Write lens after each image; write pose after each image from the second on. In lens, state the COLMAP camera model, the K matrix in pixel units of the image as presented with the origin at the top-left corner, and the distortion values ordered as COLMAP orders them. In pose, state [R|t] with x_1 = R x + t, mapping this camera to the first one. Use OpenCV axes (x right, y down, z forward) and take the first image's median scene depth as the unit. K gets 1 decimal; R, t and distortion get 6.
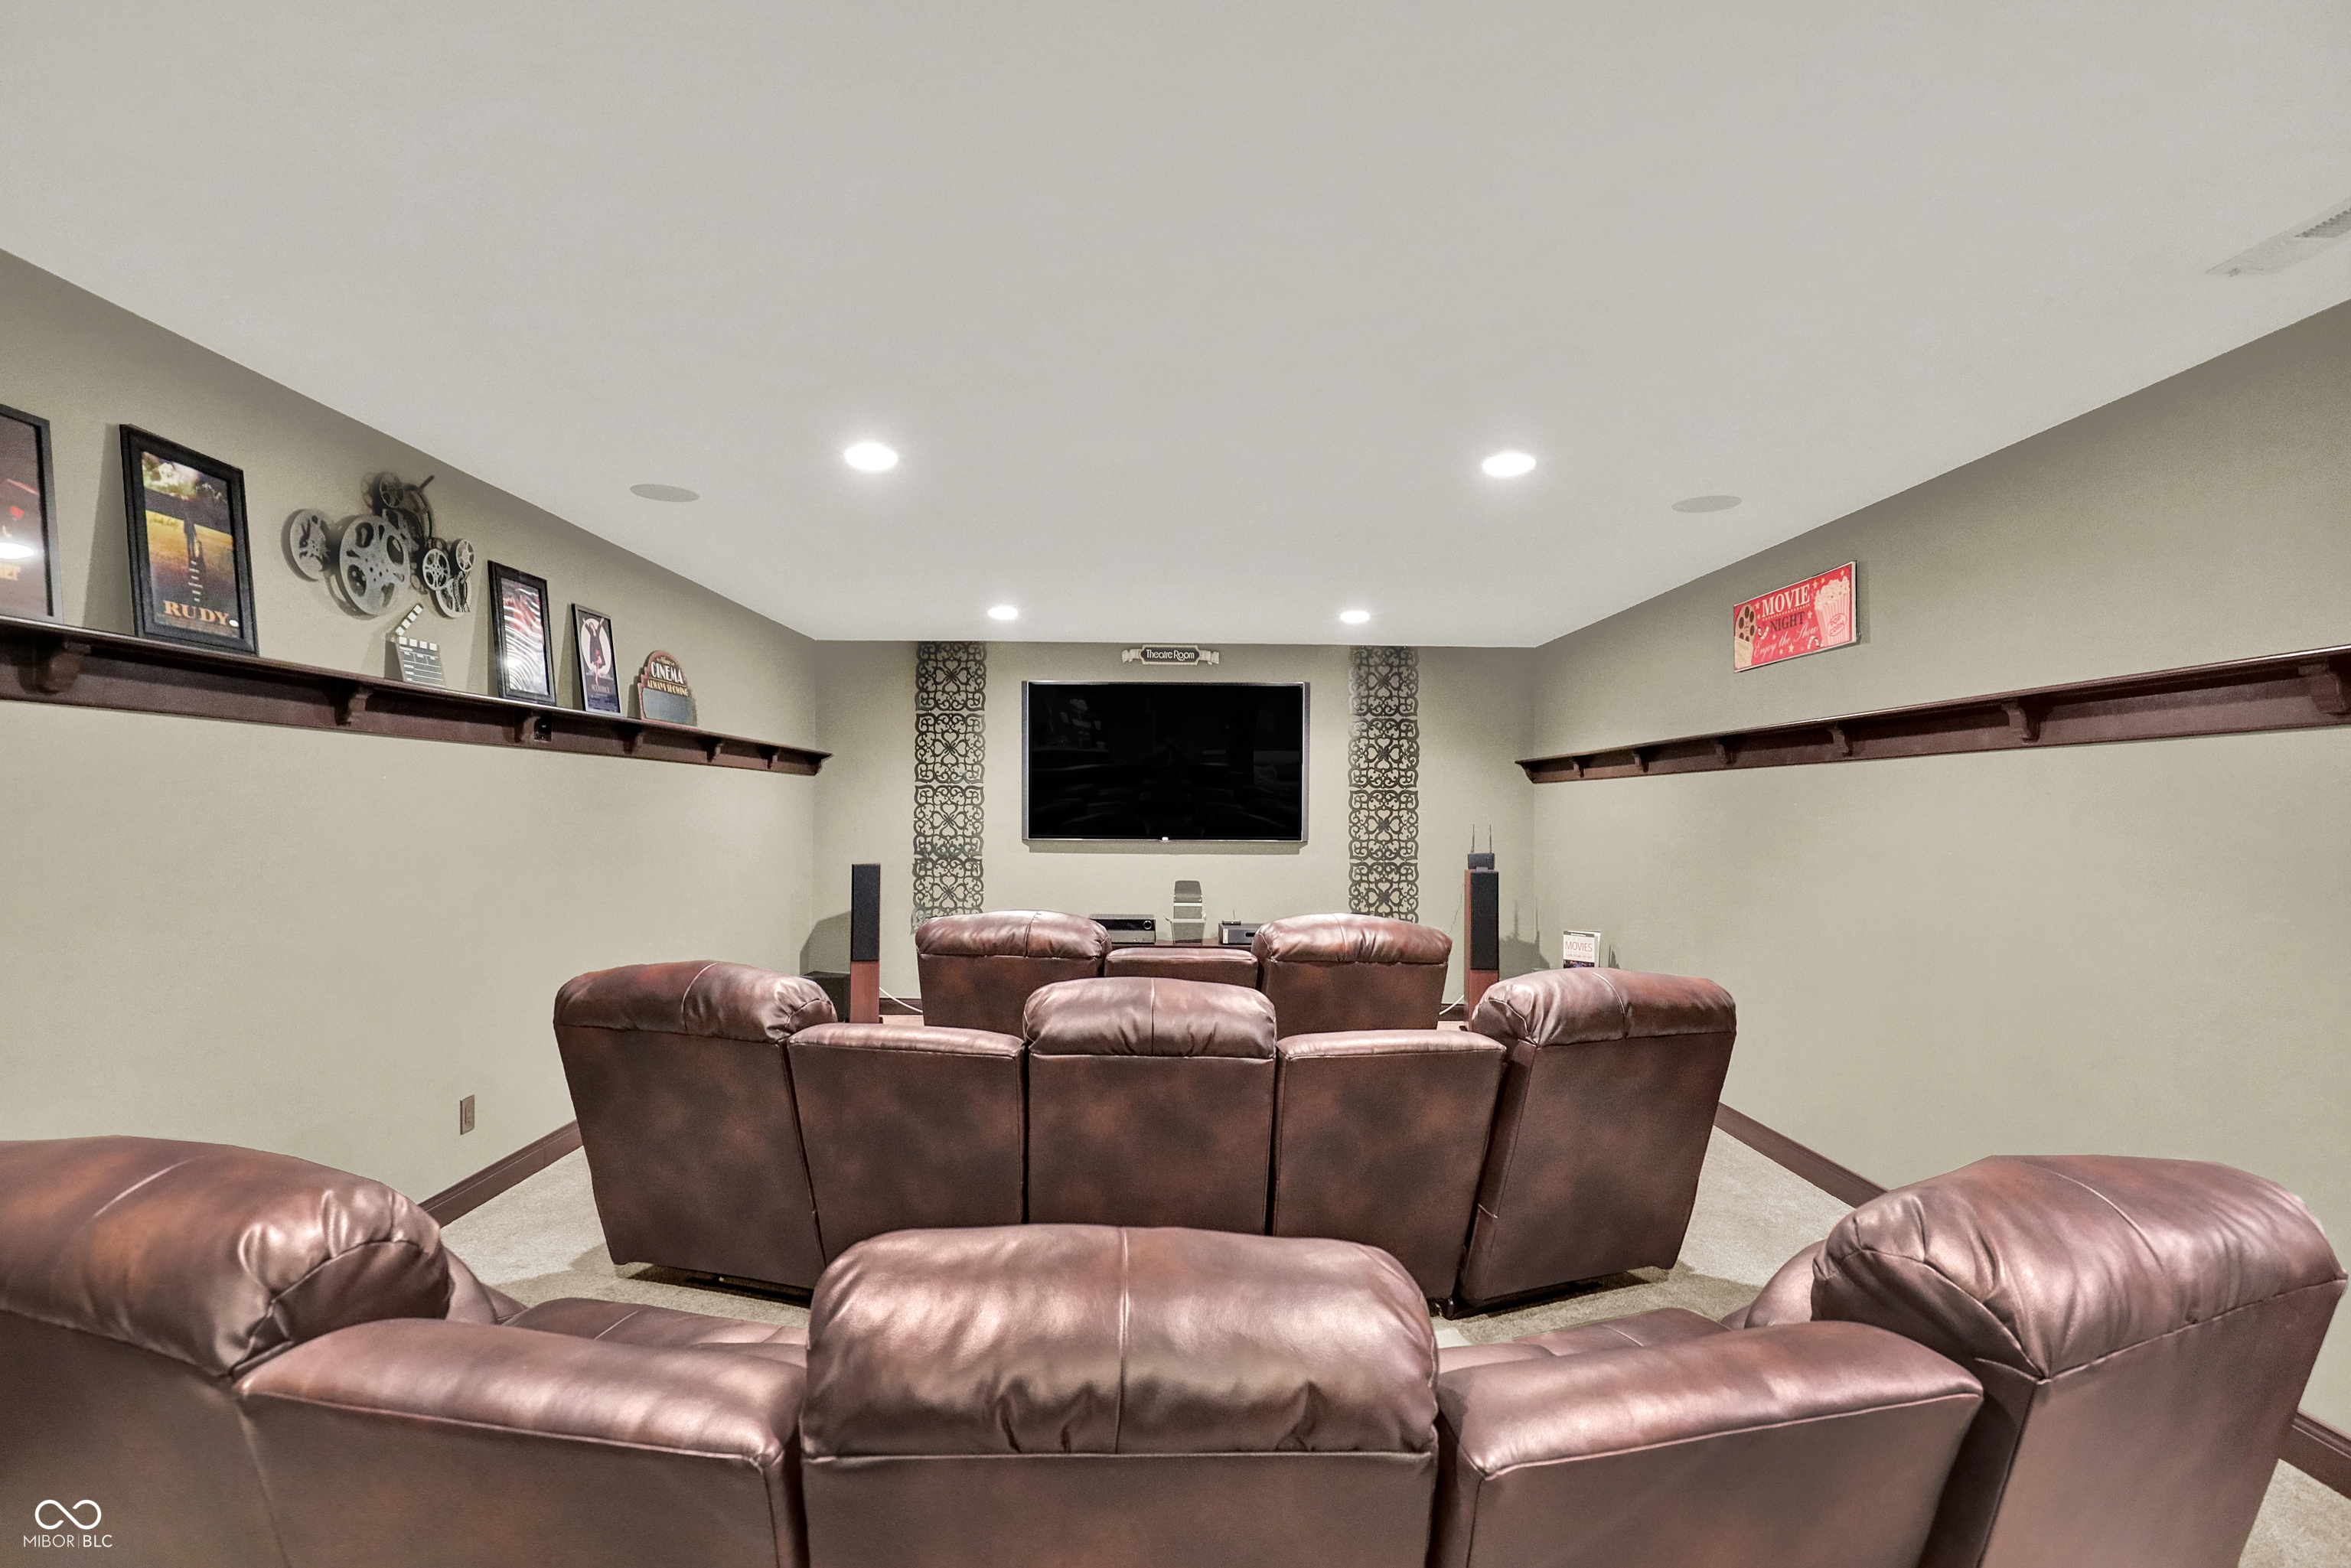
lens RADIAL K [[1115.4, 0, 1174.2], [0, 1115.4, 785.2], [0, 0, 1]] dist [-0.031845, 0.005704]
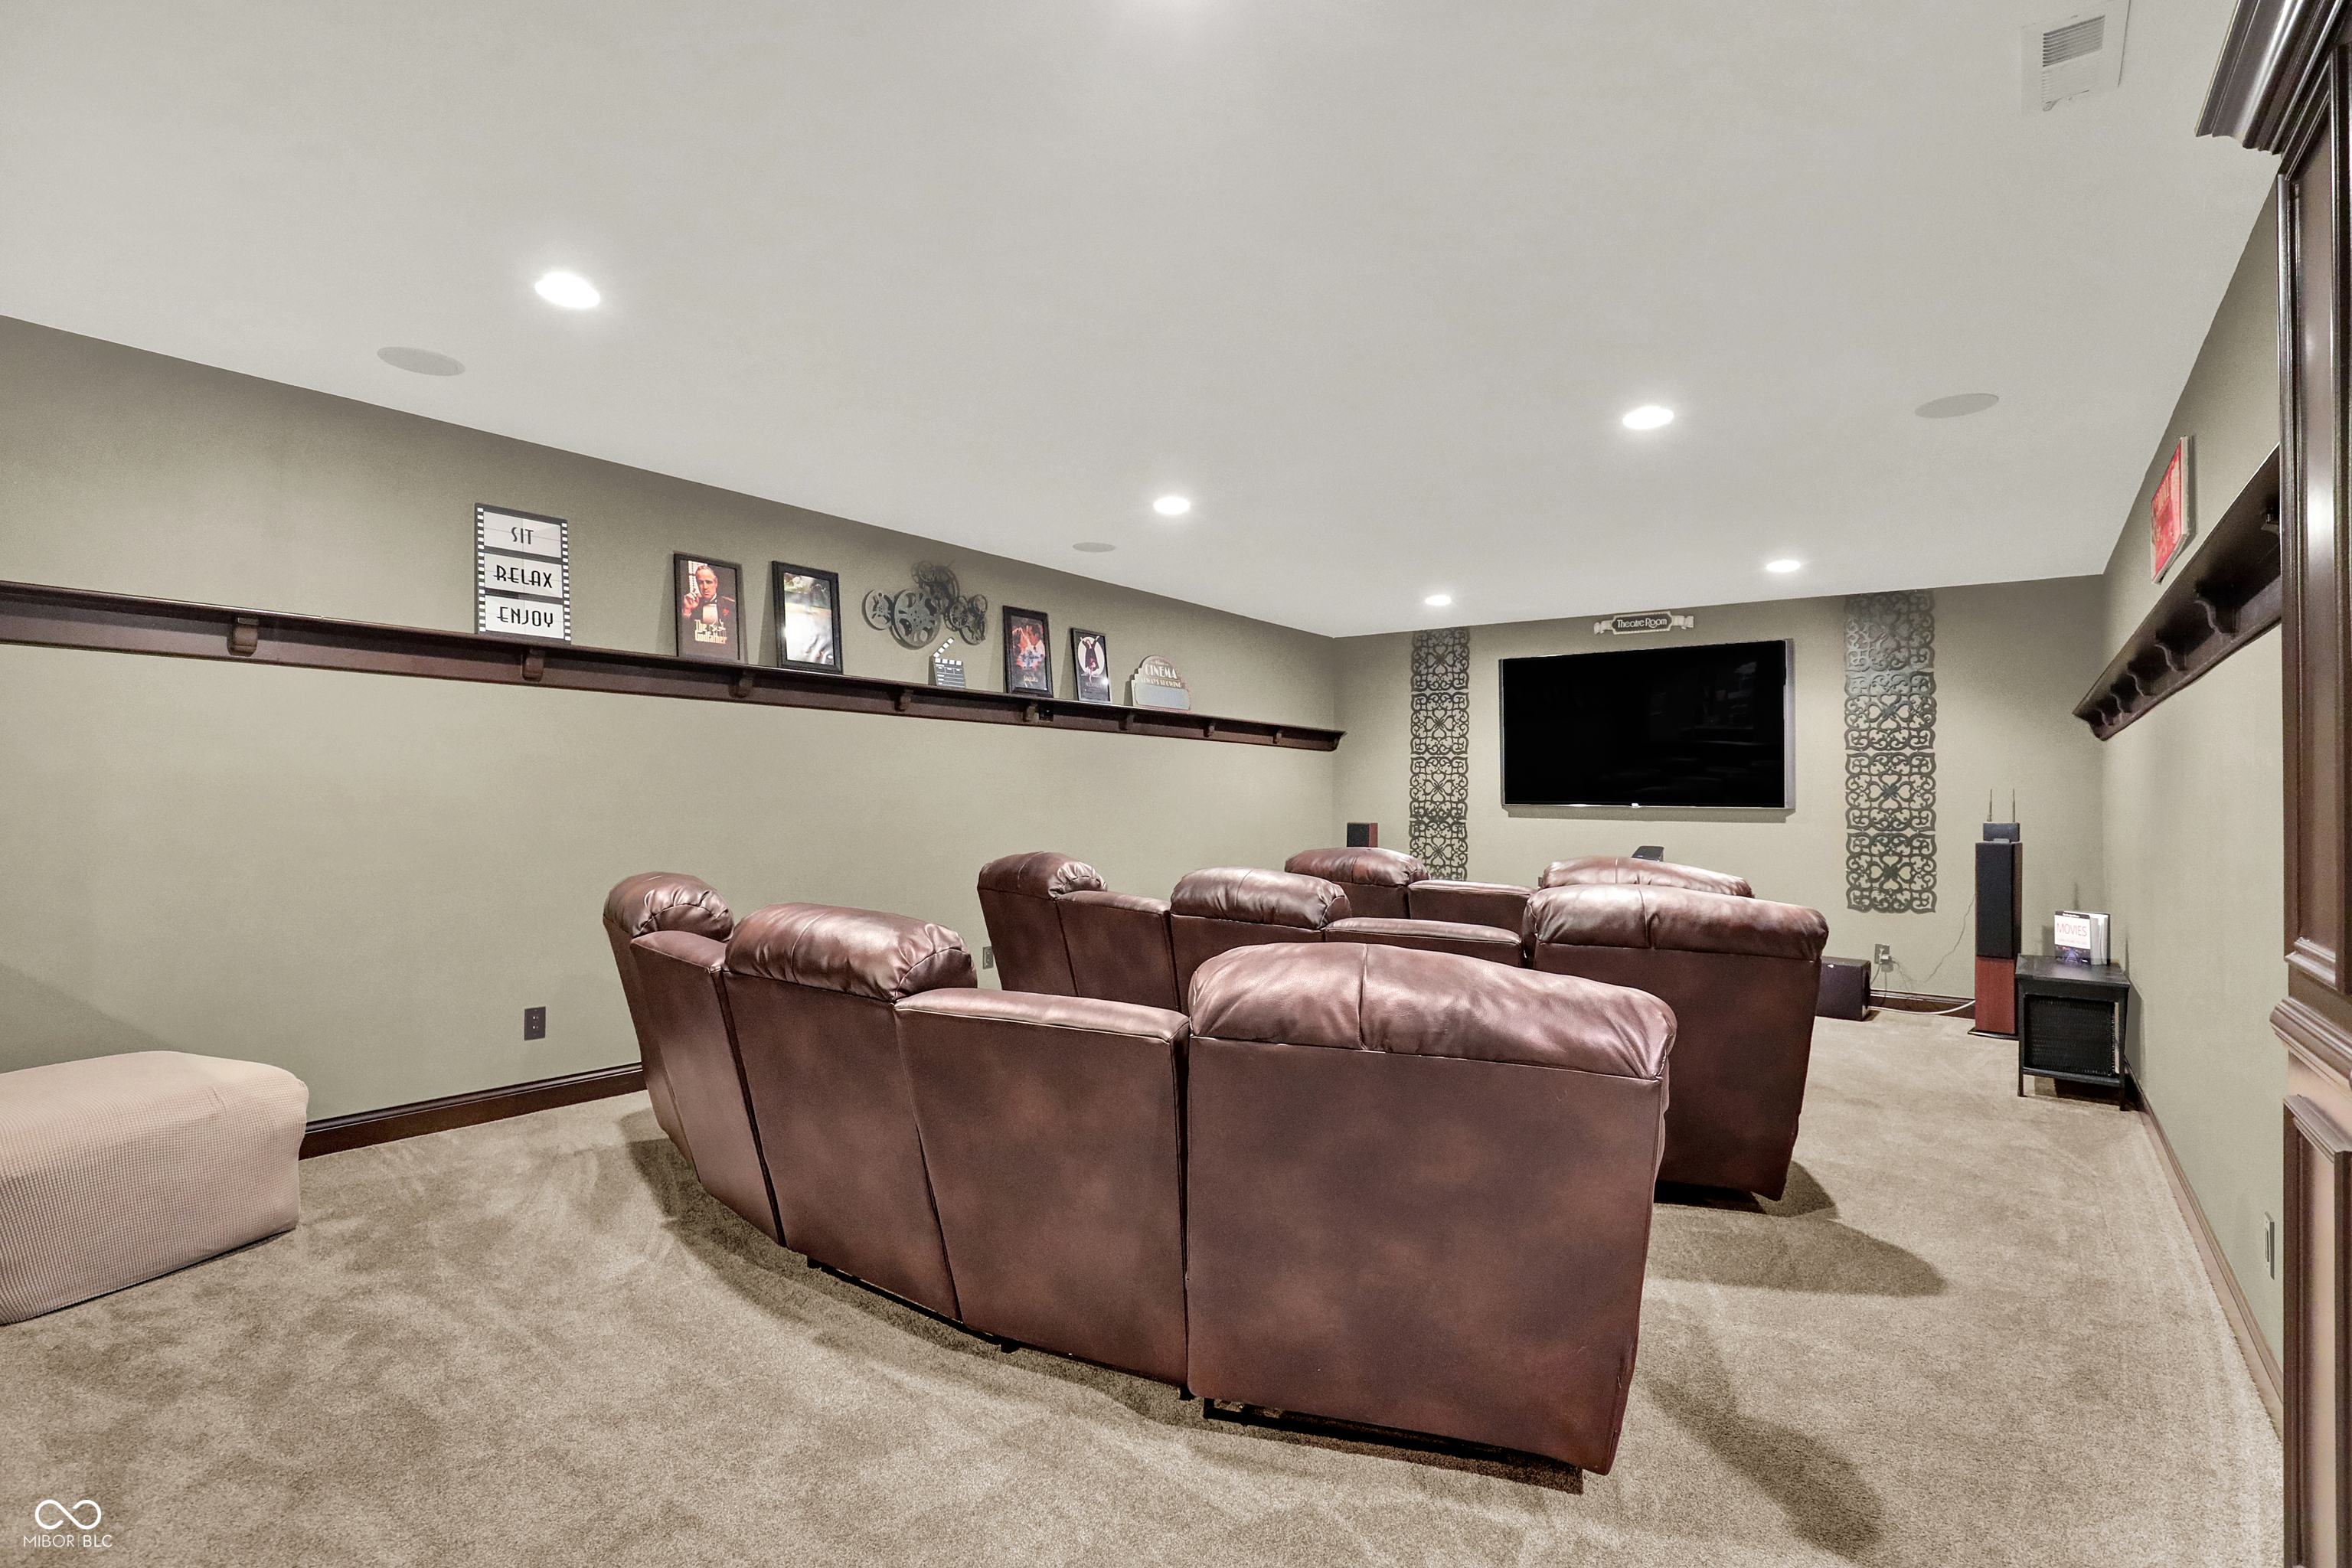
lens RADIAL K [[1115.9, 0, 1185.2], [0, 1115.9, 788.2], [0, 0, 1]] dist [-0.031845, 0.005704]
pose [[0.792613, -0.003338, -0.609716, 0.439455], [0.006653, 0.999973, 0.003174, 0.041609], [0.609689, -0.006572, 0.792613, -0.076943]]
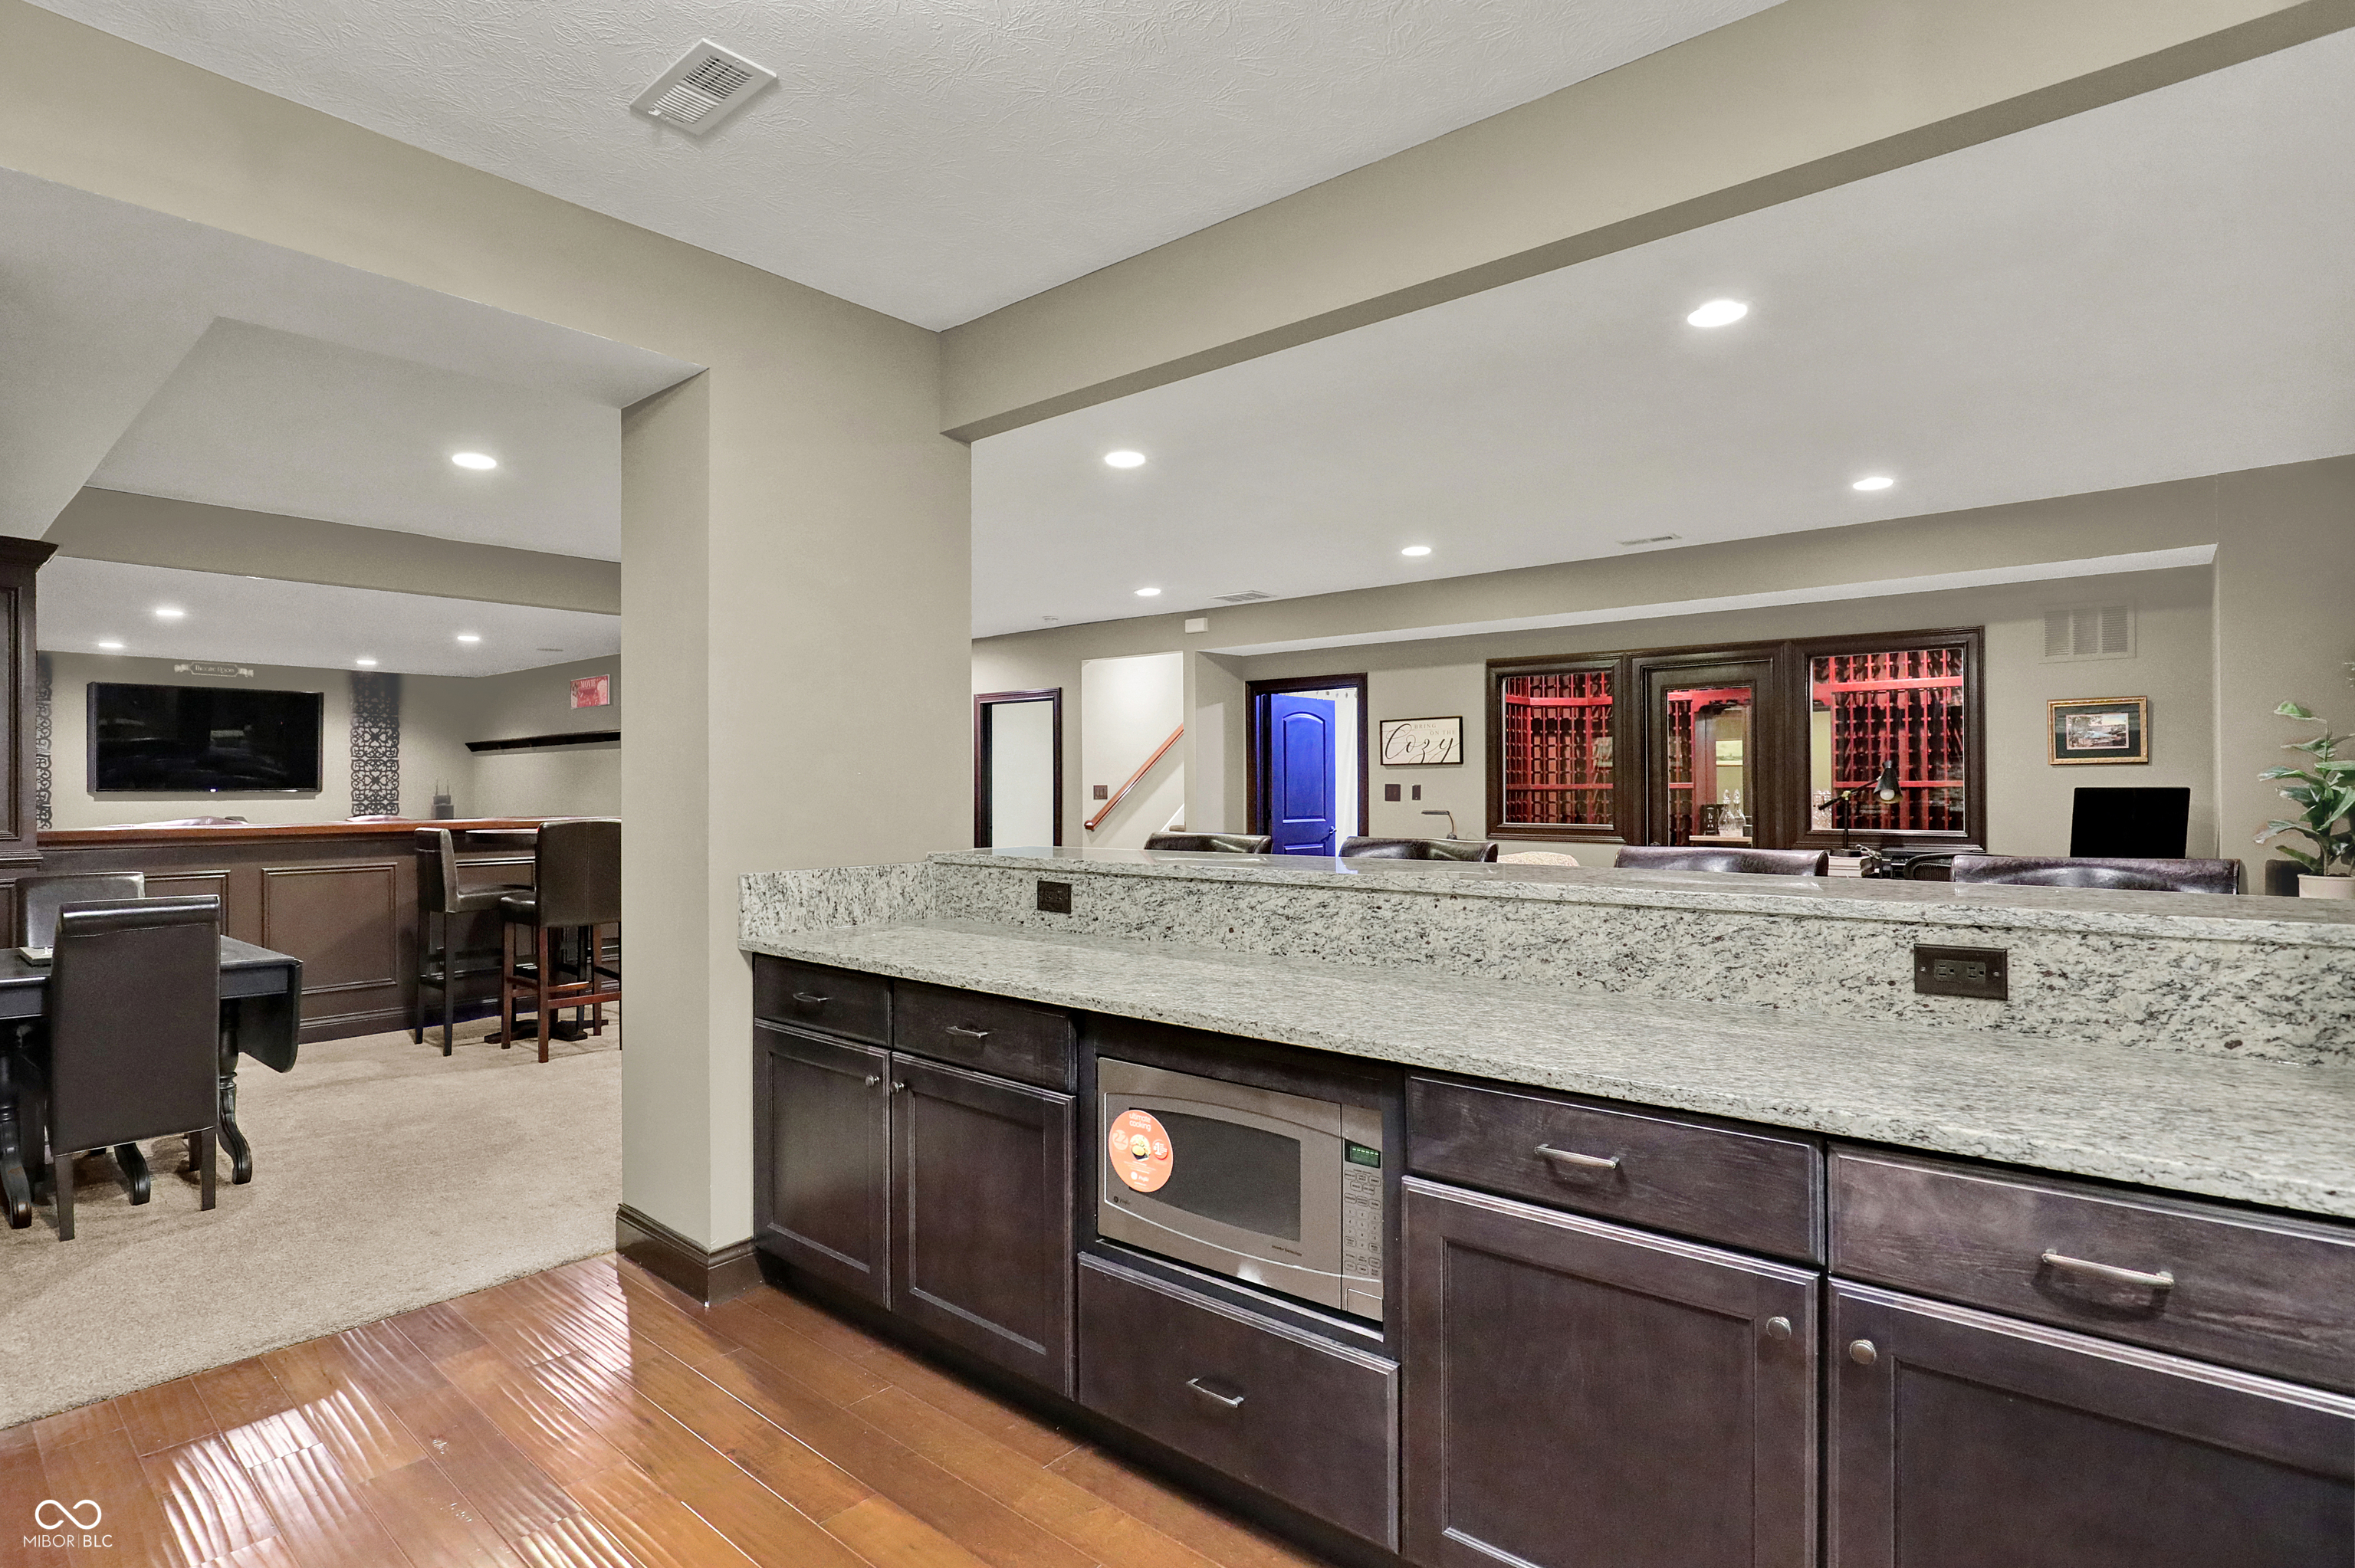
lens RADIAL K [[1175.9, 0, 1140.2], [0, 1175.9, 756.4], [0, 0, 1]] dist [-0.016562, 0.001256]
pose [[0.664977, 0.004054, 0.746852, -0.541490], [-0.004369, 0.999989, -0.001538, -0.003108], [-0.746851, -0.002240, 0.664988, -1.530623]]
